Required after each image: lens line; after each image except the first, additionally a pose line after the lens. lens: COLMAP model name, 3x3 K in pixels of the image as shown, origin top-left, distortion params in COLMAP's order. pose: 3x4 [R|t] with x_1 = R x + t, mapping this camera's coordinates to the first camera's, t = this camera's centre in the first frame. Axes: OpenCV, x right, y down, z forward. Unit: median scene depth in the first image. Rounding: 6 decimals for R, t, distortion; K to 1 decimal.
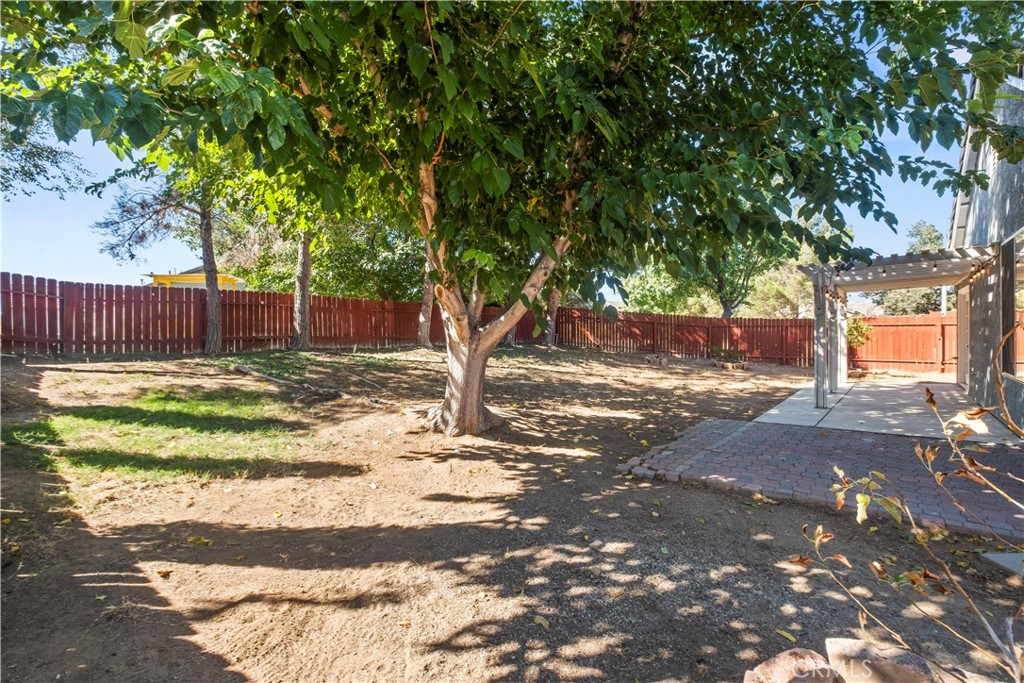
lens RADIAL K [[444.4, 0, 539.1], [0, 444.4, 347.1], [0, 0, 1]] dist [-0.005440, -0.000756]
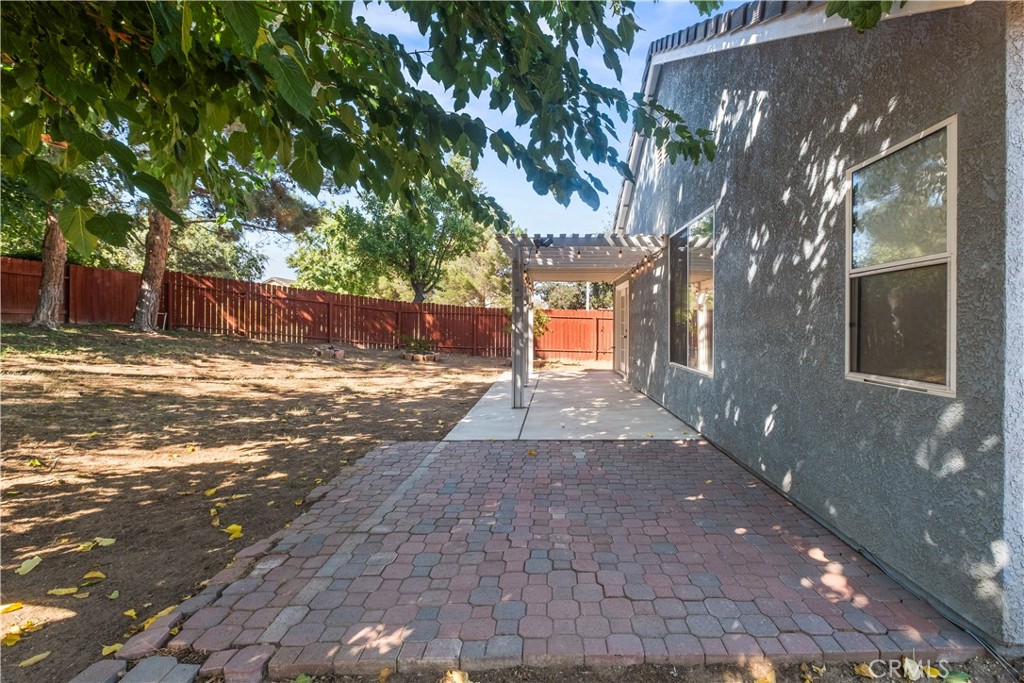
lens RADIAL K [[444.4, 0, 512.7], [0, 444.4, 340.2], [0, 0, 1]] dist [-0.005440, -0.000756]
pose [[0.825403, 0.004024, 0.564530, 0.097187], [-0.008201, 0.999955, 0.004863, 0.002700], [-0.564485, -0.008643, 0.825398, 0.200824]]
